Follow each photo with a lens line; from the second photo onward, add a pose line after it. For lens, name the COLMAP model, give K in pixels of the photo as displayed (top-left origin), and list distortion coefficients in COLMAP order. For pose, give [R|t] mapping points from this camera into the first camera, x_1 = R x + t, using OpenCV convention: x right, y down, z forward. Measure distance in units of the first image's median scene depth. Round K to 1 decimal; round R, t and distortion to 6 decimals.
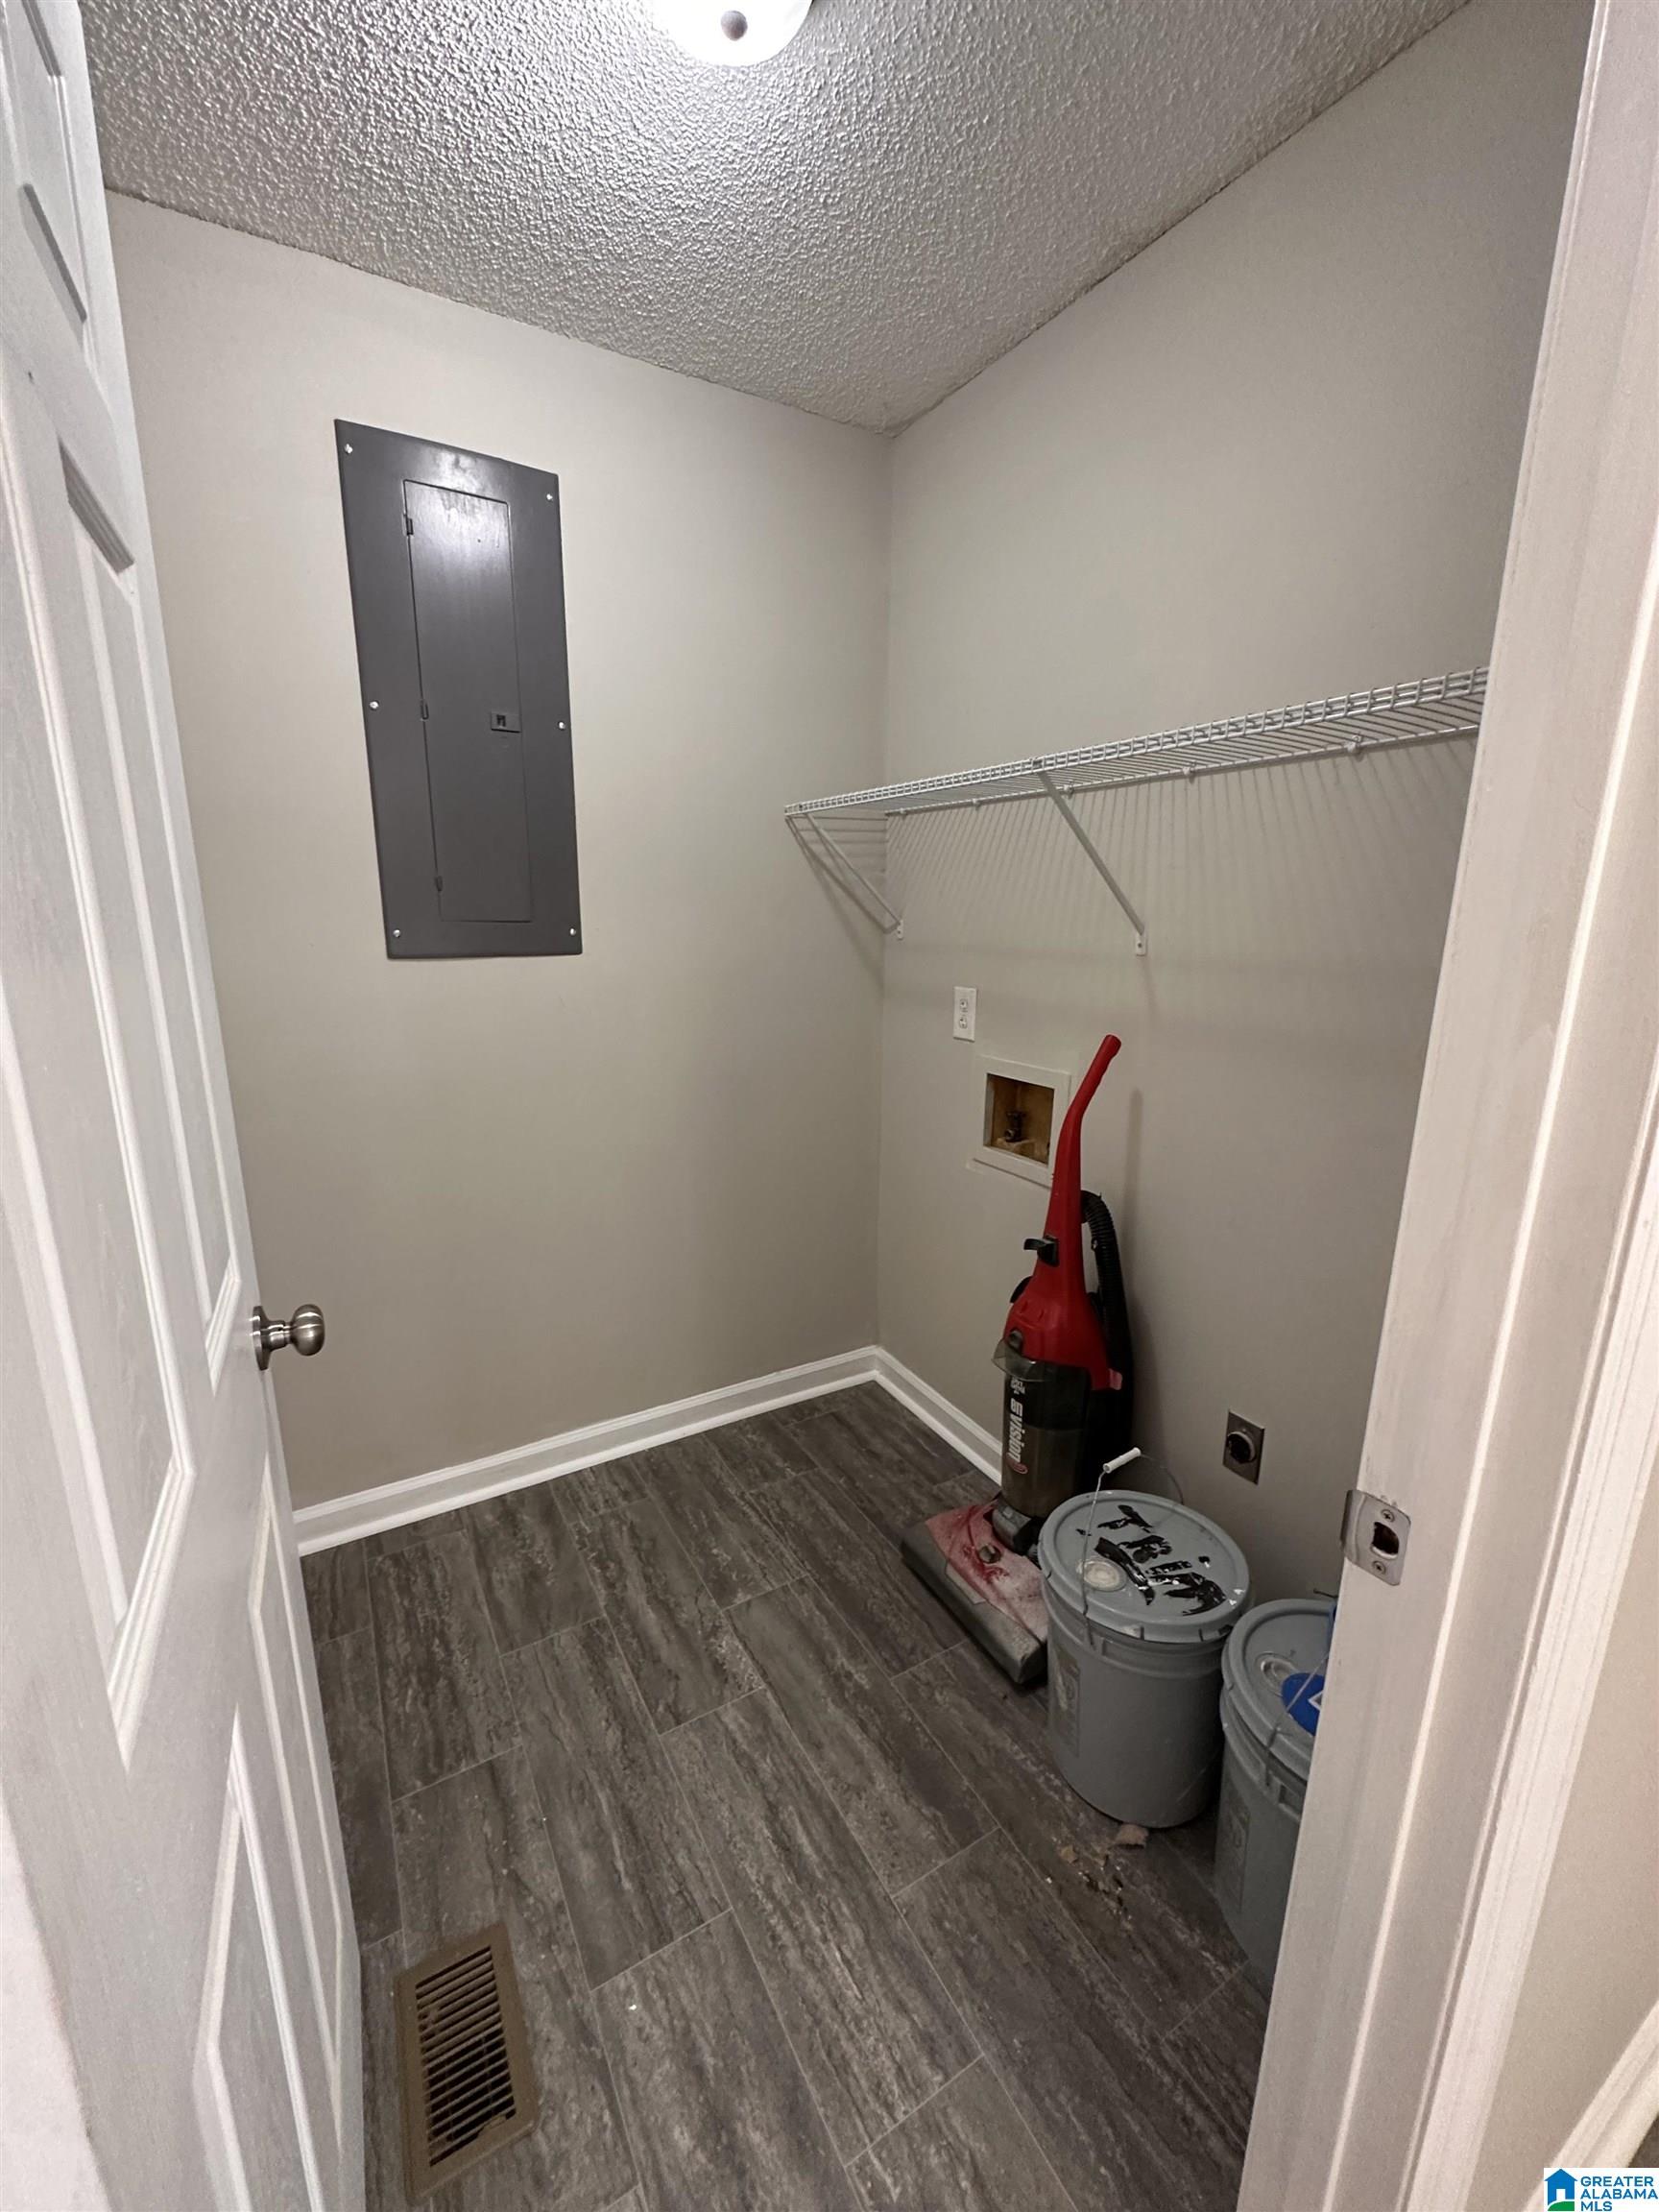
lens RADIAL K [[877.9, 0, 836.3], [0, 877.9, 1105.0], [0, 0, 1]] dist [-0.002621, -0.000142]
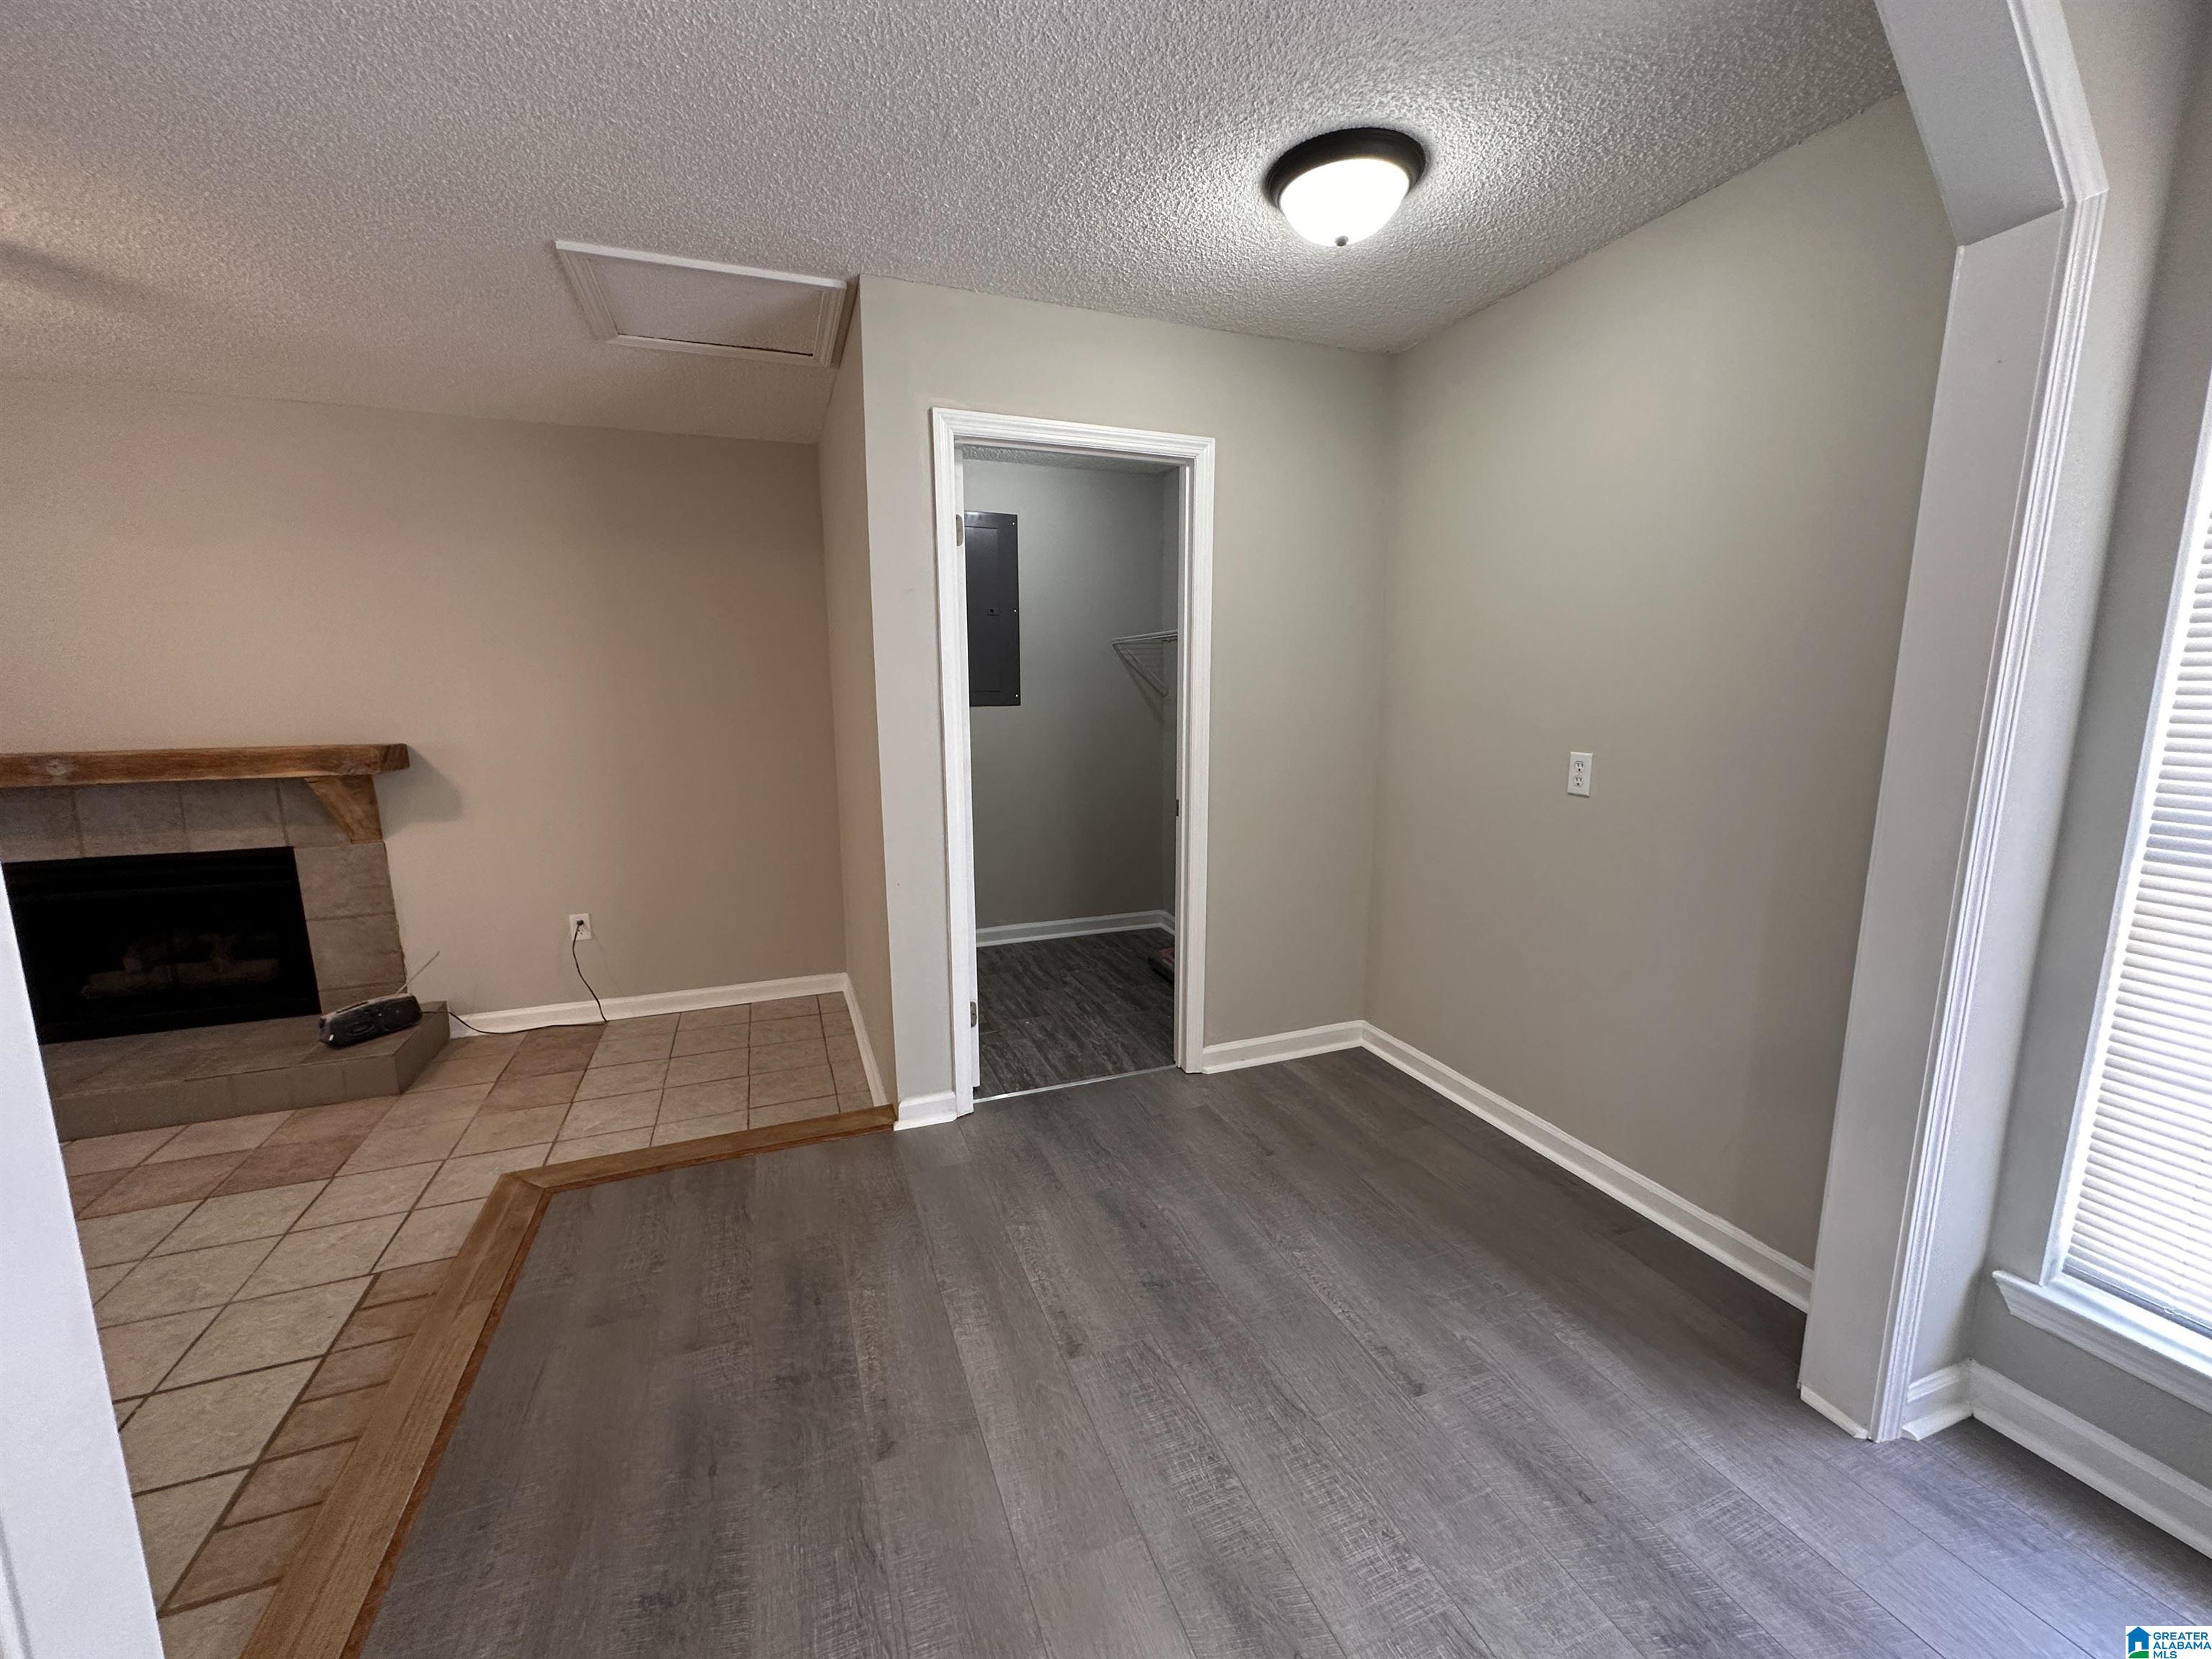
lens RADIAL K [[877.9, 0, 1103.9], [0, 877.9, 829.4], [0, 0, 1]] dist [-0.002621, -0.000142]
pose [[0.984947, 0.013855, -0.172298, 0.378118], [-0.025756, 0.997418, -0.067031, 0.347707], [0.170924, 0.070459, 0.982762, -1.387795]]
